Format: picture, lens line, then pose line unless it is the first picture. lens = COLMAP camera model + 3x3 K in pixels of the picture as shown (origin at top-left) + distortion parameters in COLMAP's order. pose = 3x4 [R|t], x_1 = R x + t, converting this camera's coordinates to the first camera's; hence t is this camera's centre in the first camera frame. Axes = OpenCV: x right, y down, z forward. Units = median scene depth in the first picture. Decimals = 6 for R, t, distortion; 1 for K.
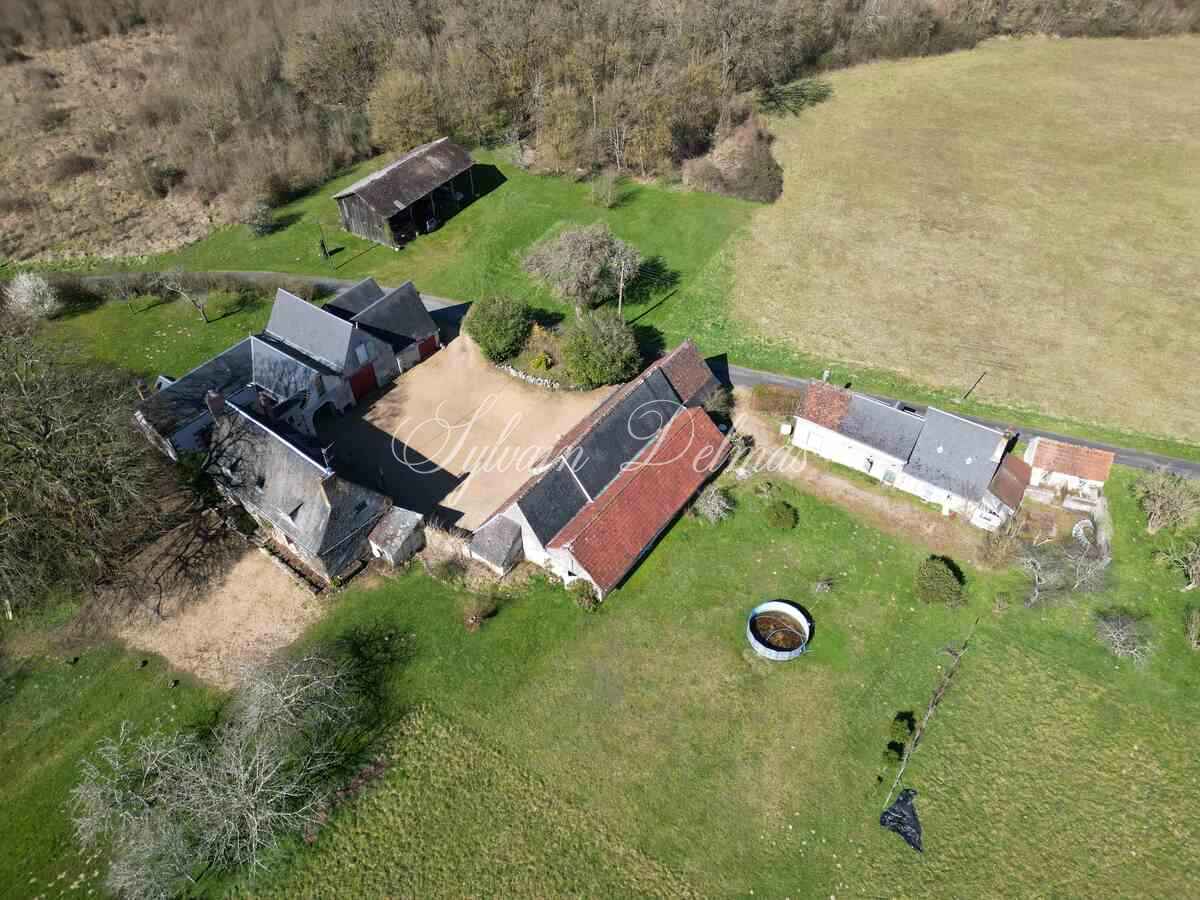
lens RADIAL K [[828.3, 0, 600.0], [0, 828.3, 450.0], [0, 0, 1]] dist [0.068936, -0.057574]
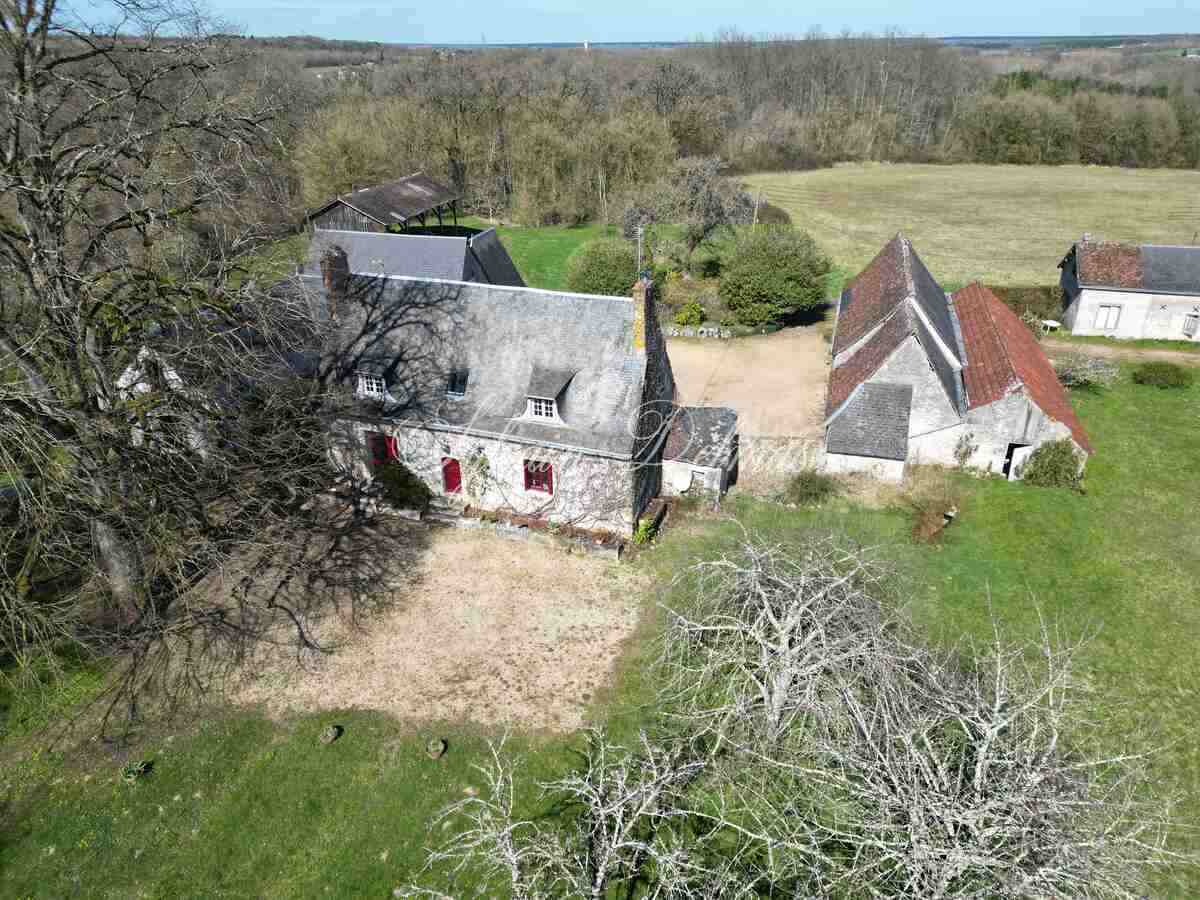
lens RADIAL K [[828.3, 0, 600.0], [0, 828.3, 450.0], [0, 0, 1]] dist [0.068936, -0.057574]
pose [[0.945614, -0.139438, 0.293891, -0.356324], [0.228713, 0.927444, -0.295868, 0.188759], [-0.231312, 0.346993, 0.908895, 0.381926]]
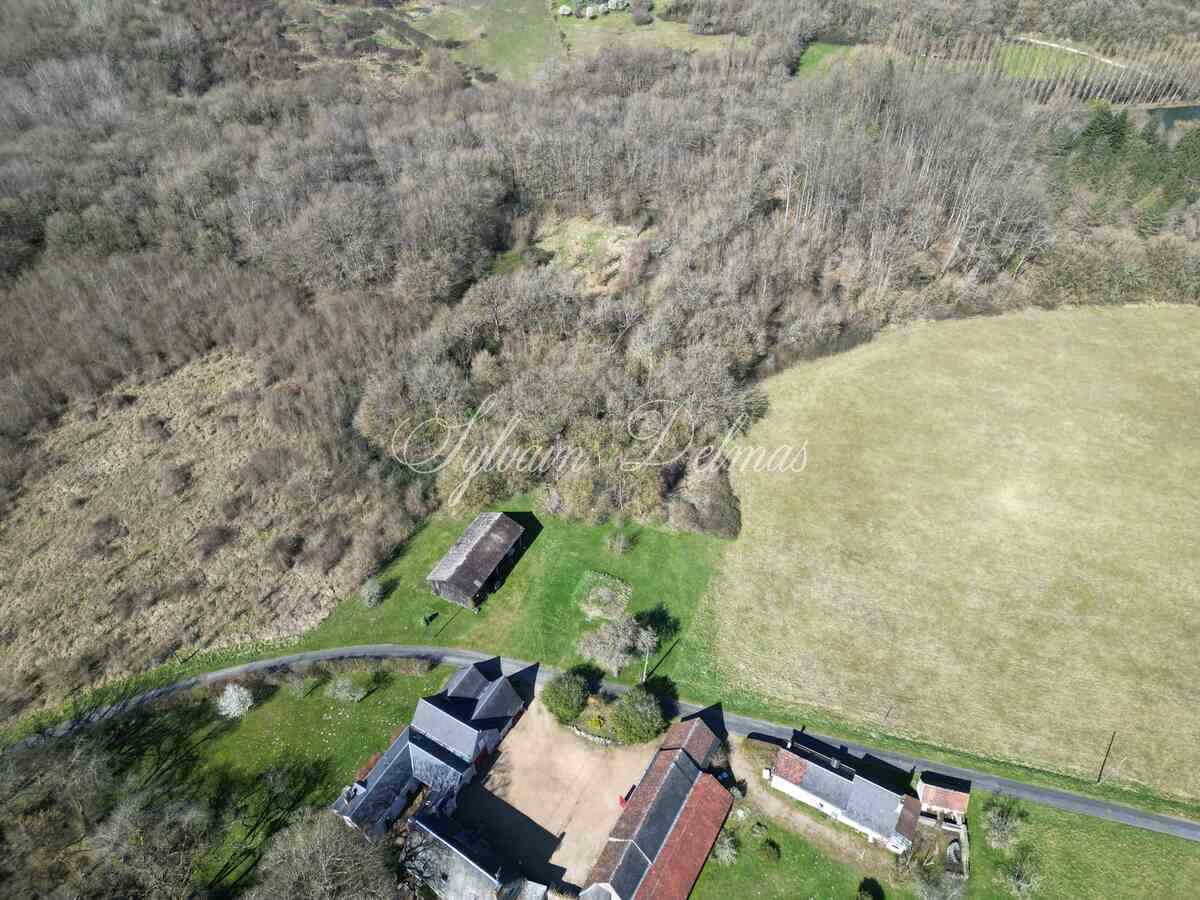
lens RADIAL K [[828.3, 0, 600.0], [0, 828.3, 450.0], [0, 0, 1]] dist [0.068936, -0.057574]
pose [[0.996089, -0.056860, 0.067626, -0.130464], [0.058459, 0.998050, -0.021903, -0.528779], [-0.066249, 0.025770, 0.997470, -0.459658]]
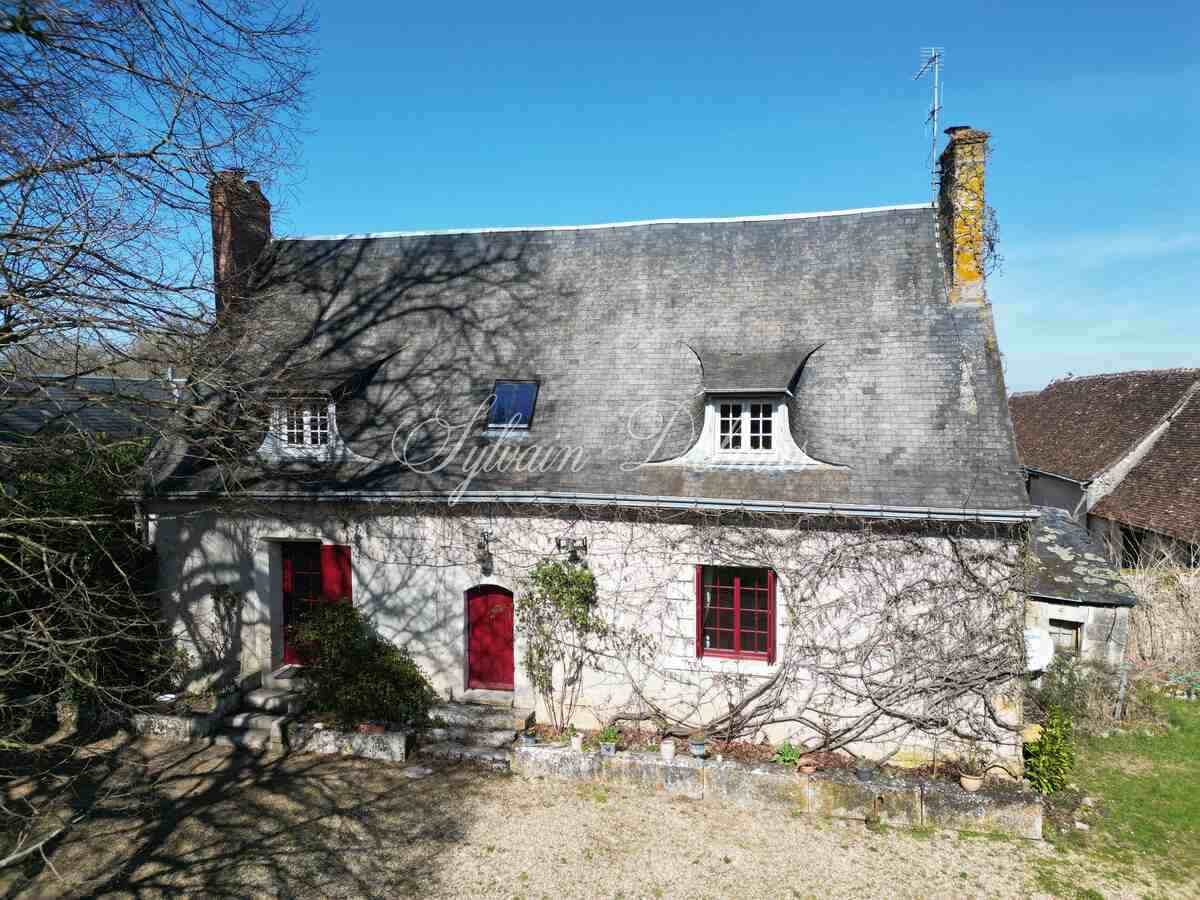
lens RADIAL K [[746.2, 0, 600.0], [0, 746.2, 450.0], [0, 0, 1]] dist [-0.002991, -0.000448]
pose [[0.918292, -0.011014, 0.395749, -0.345359], [0.277390, 0.731126, -0.623305, 0.135594], [-0.282478, 0.682153, 0.674443, 0.633137]]
